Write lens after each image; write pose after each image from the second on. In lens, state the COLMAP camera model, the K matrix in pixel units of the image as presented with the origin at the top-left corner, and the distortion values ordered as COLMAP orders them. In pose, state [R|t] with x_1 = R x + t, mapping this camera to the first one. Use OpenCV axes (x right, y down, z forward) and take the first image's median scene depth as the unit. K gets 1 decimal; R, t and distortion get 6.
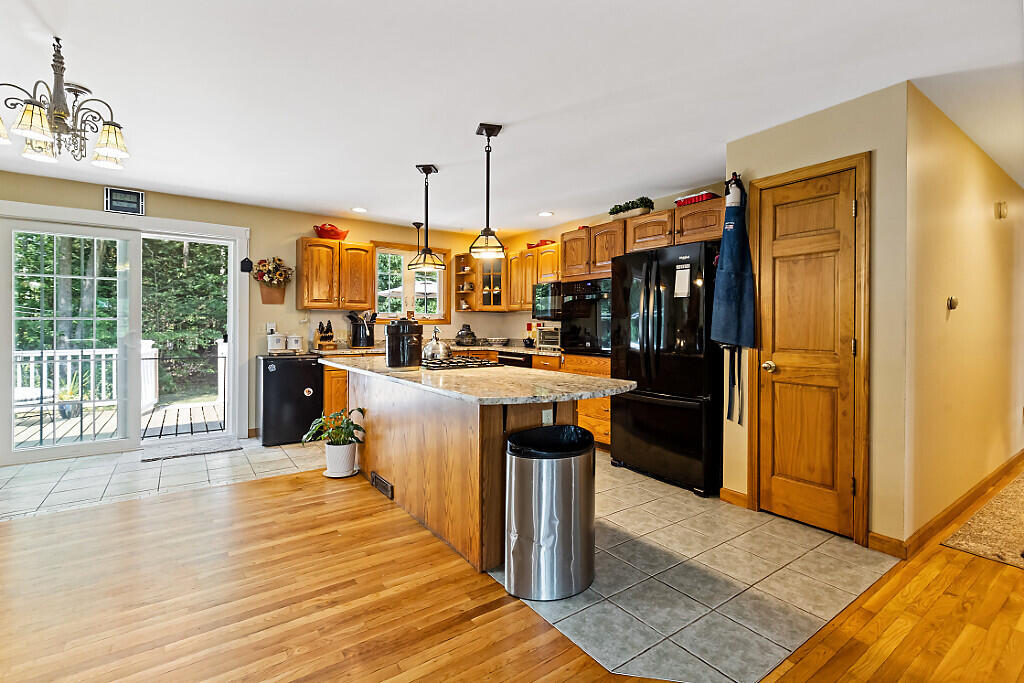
lens RADIAL K [[465.1, 0, 510.4], [0, 465.1, 326.1], [0, 0, 1]] dist [0.002915, -0.000414]
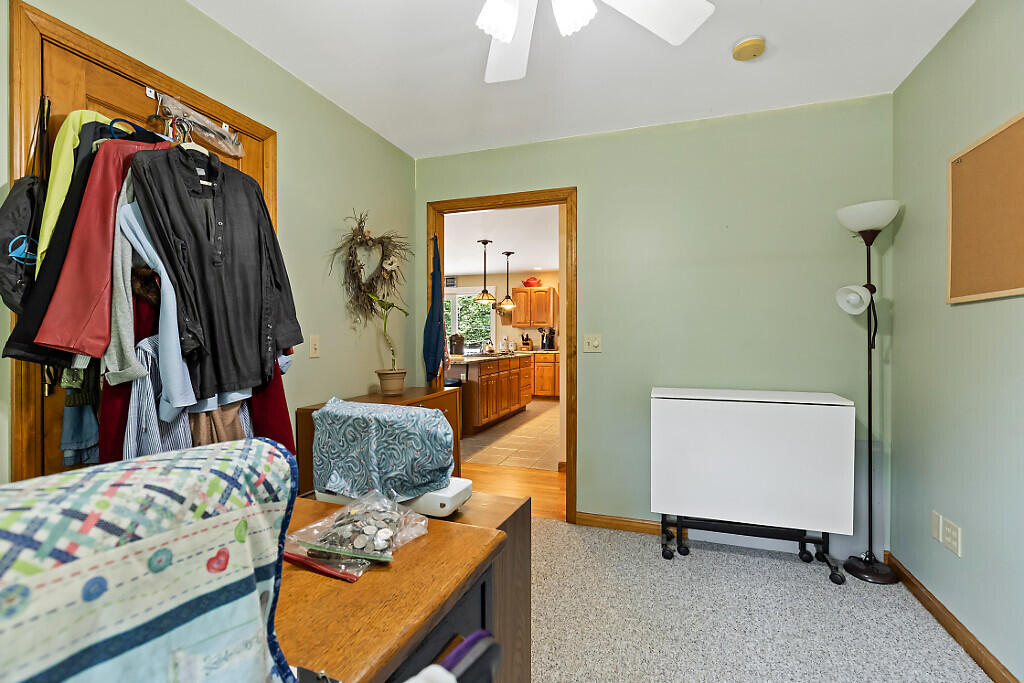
lens RADIAL K [[465.1, 0, 510.4], [0, 465.1, 326.1], [0, 0, 1]] dist [0.002915, -0.000414]
pose [[0.576423, -0.021979, -0.816855, 1.259019], [0.002560, 0.999682, -0.025091, 0.003112], [0.817147, 0.012372, 0.576296, -0.068864]]
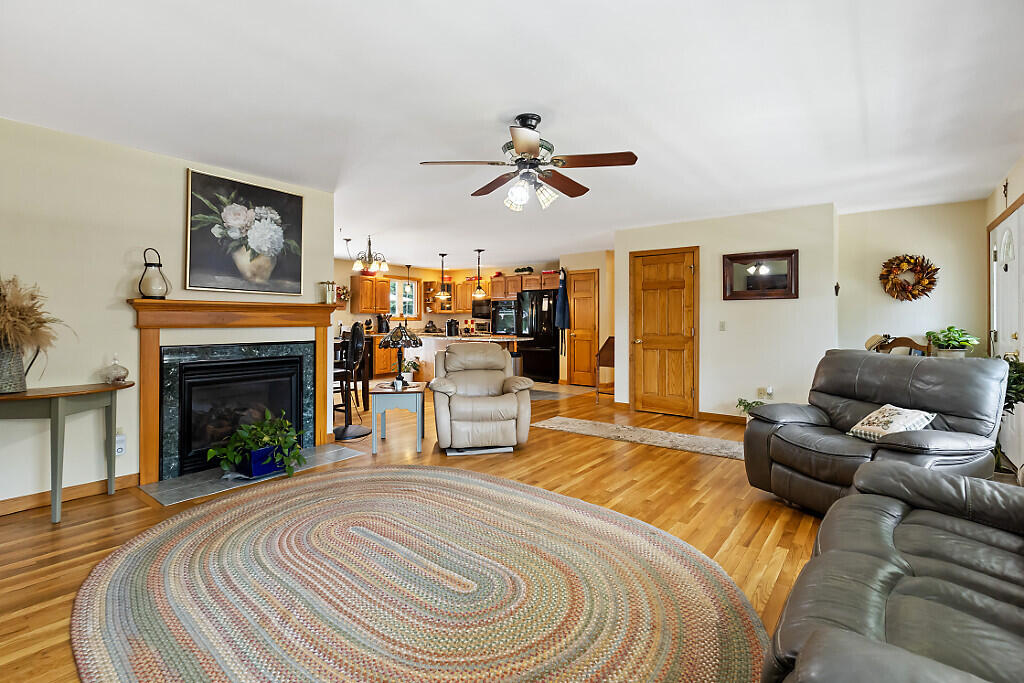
lens RADIAL K [[478.2, 0, 509.2], [0, 478.2, 317.1], [0, 0, 1]] dist [0.002000, 0.000111]
pose [[0.959855, -0.000737, 0.280495, -0.493946], [0.003439, 0.999952, -0.009142, 0.000590], [-0.280475, 0.009740, 0.959812, -1.300705]]
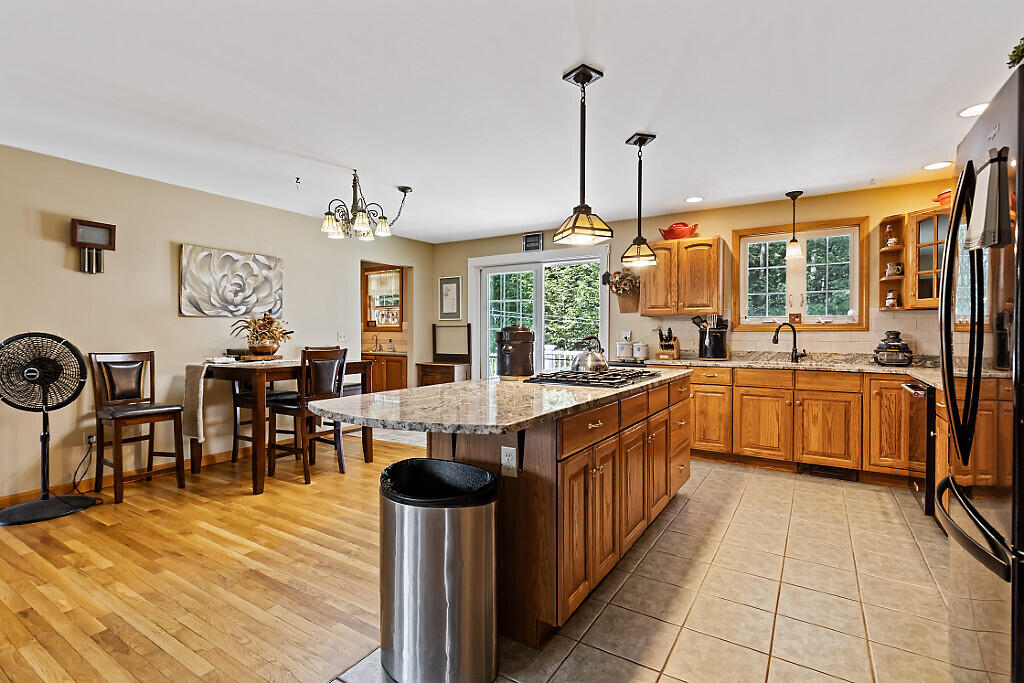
lens RADIAL K [[480.2, 0, 509.4], [0, 480.2, 334.3], [0, 0, 1]] dist [0.003884, -0.000231]
pose [[0.373427, -0.000603, -0.927659, 0.474408], [-0.000544, 0.999999, -0.000869, 0.002223], [0.927659, 0.000829, 0.373427, 0.441458]]
